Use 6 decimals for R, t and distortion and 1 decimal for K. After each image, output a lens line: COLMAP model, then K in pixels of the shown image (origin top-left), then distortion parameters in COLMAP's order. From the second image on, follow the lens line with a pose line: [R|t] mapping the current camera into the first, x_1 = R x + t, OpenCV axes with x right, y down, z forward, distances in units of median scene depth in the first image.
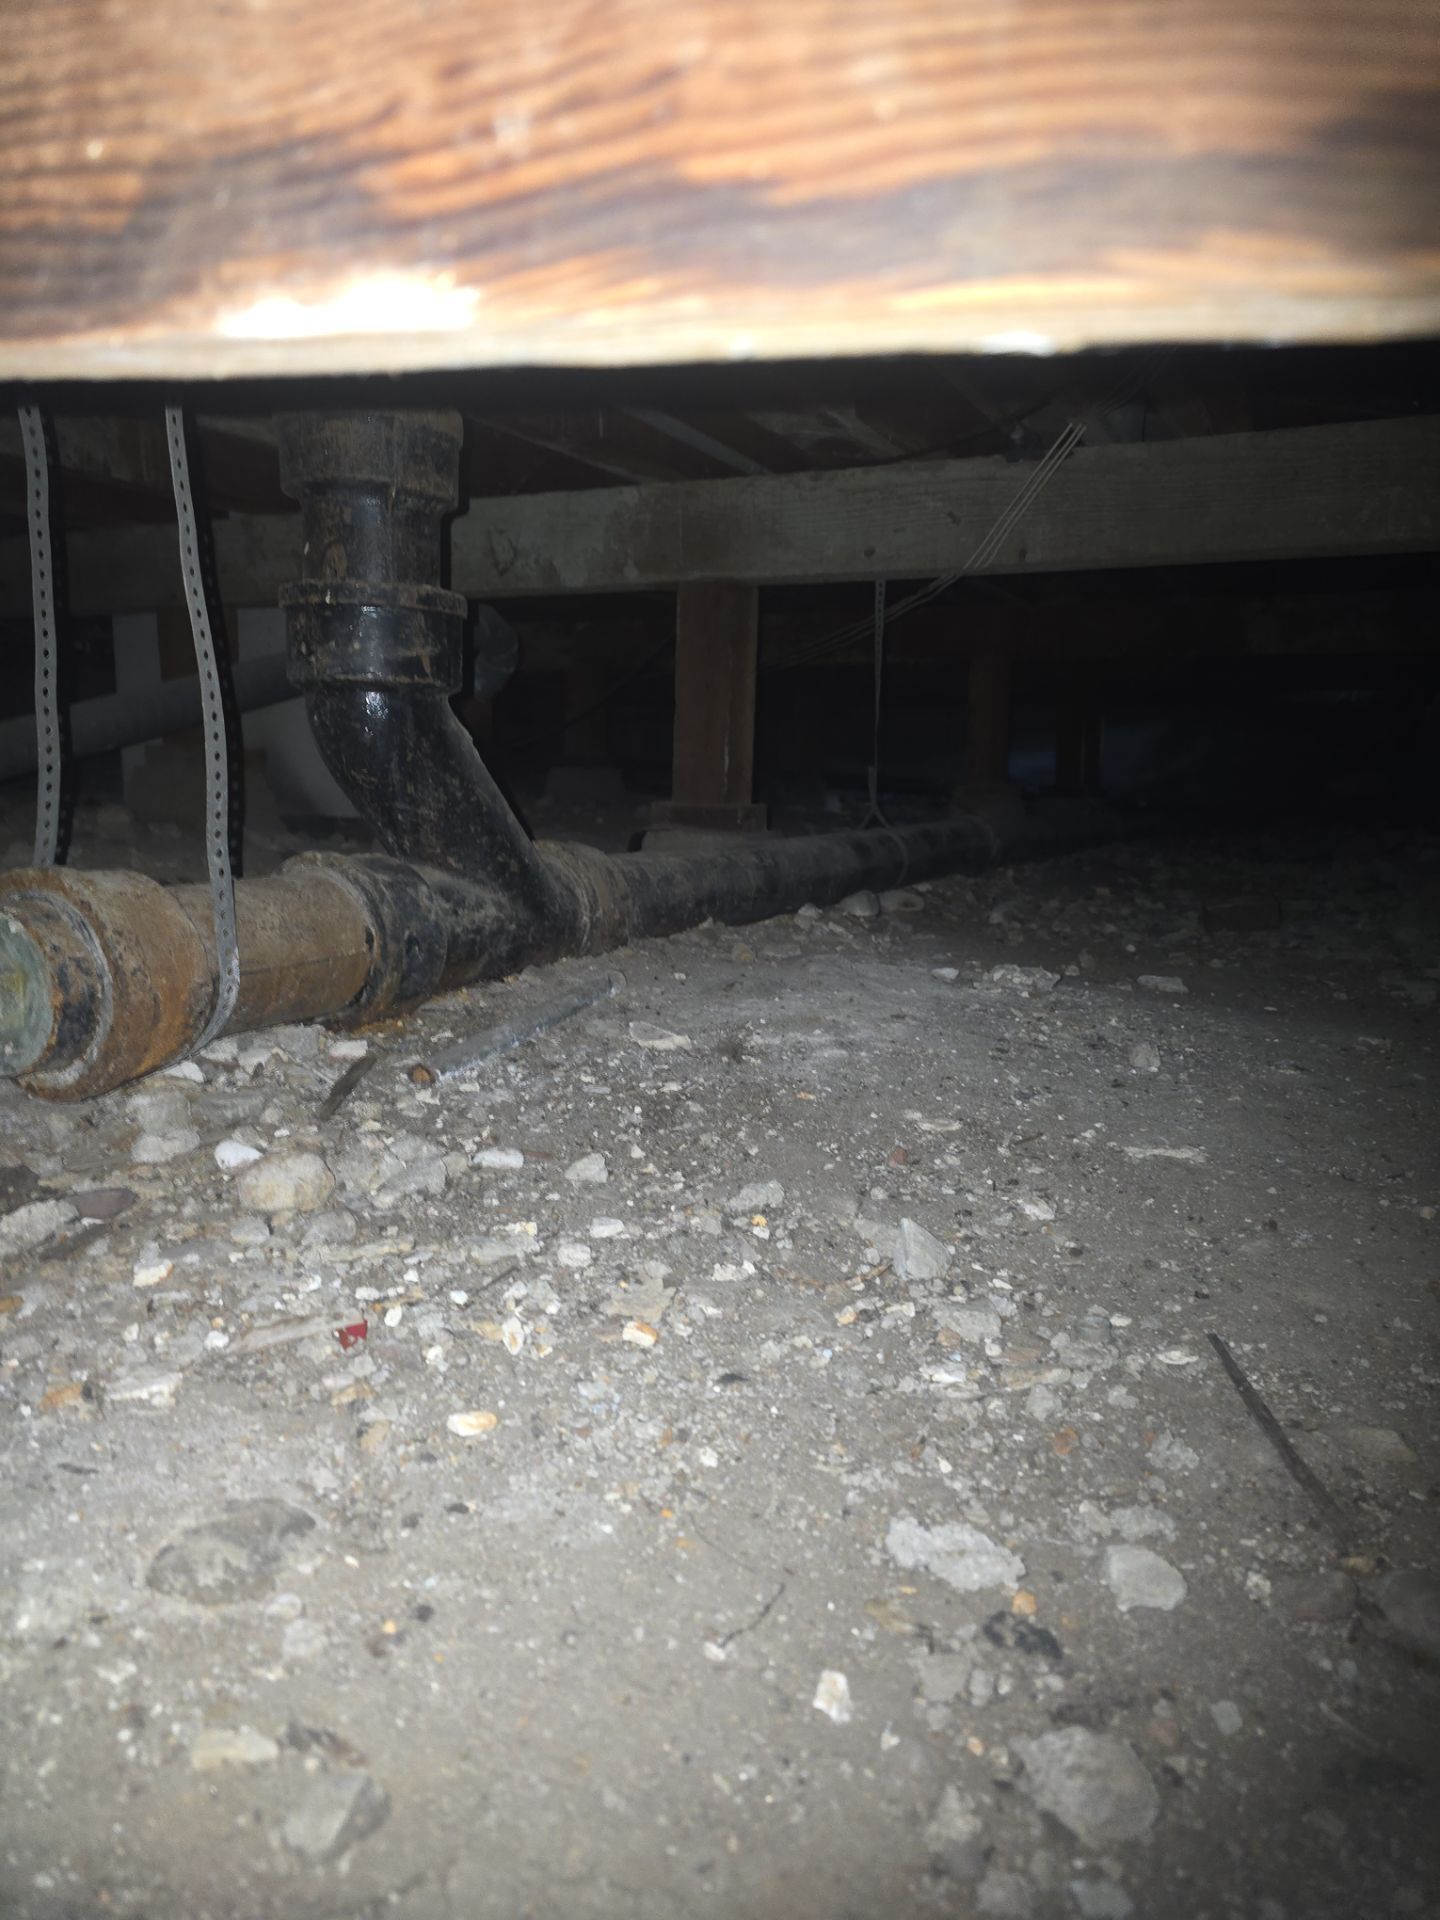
lens RADIAL K [[1308.9, 0, 720.0], [0, 1308.9, 960.0], [0, 0, 1]] dist [0.080698, -0.108373]
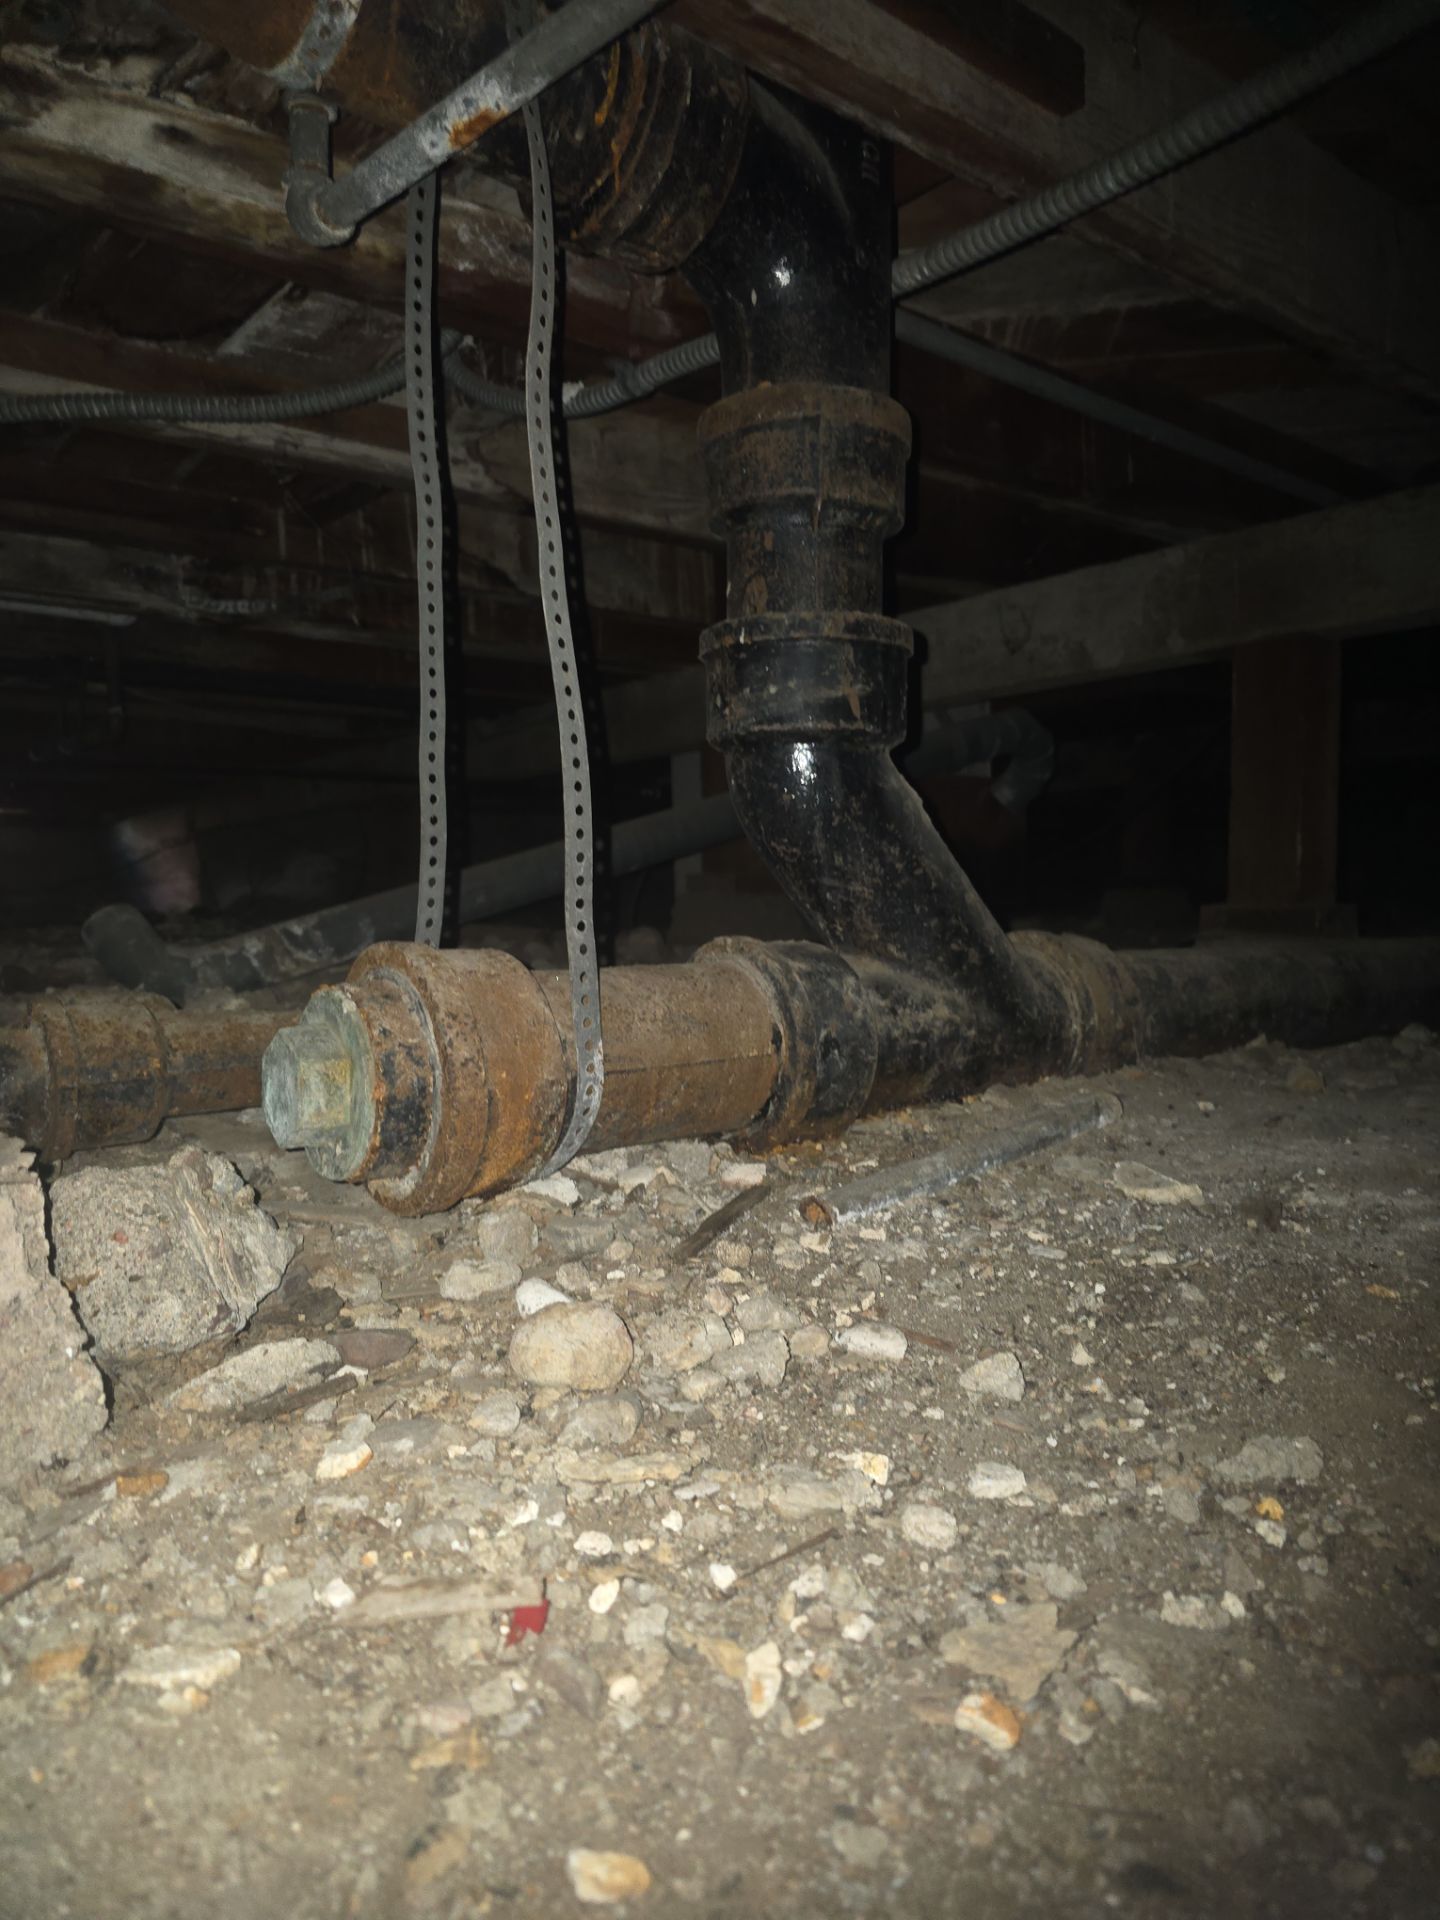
lens RADIAL K [[1308.9, 0, 720.0], [0, 1308.9, 960.0], [0, 0, 1]] dist [0.080698, -0.108373]
pose [[0.908566, -0.011977, -0.417570, 0.048462], [-0.033126, 0.994375, -0.100599, 0.021465], [0.416426, 0.105233, 0.903059, 0.294217]]
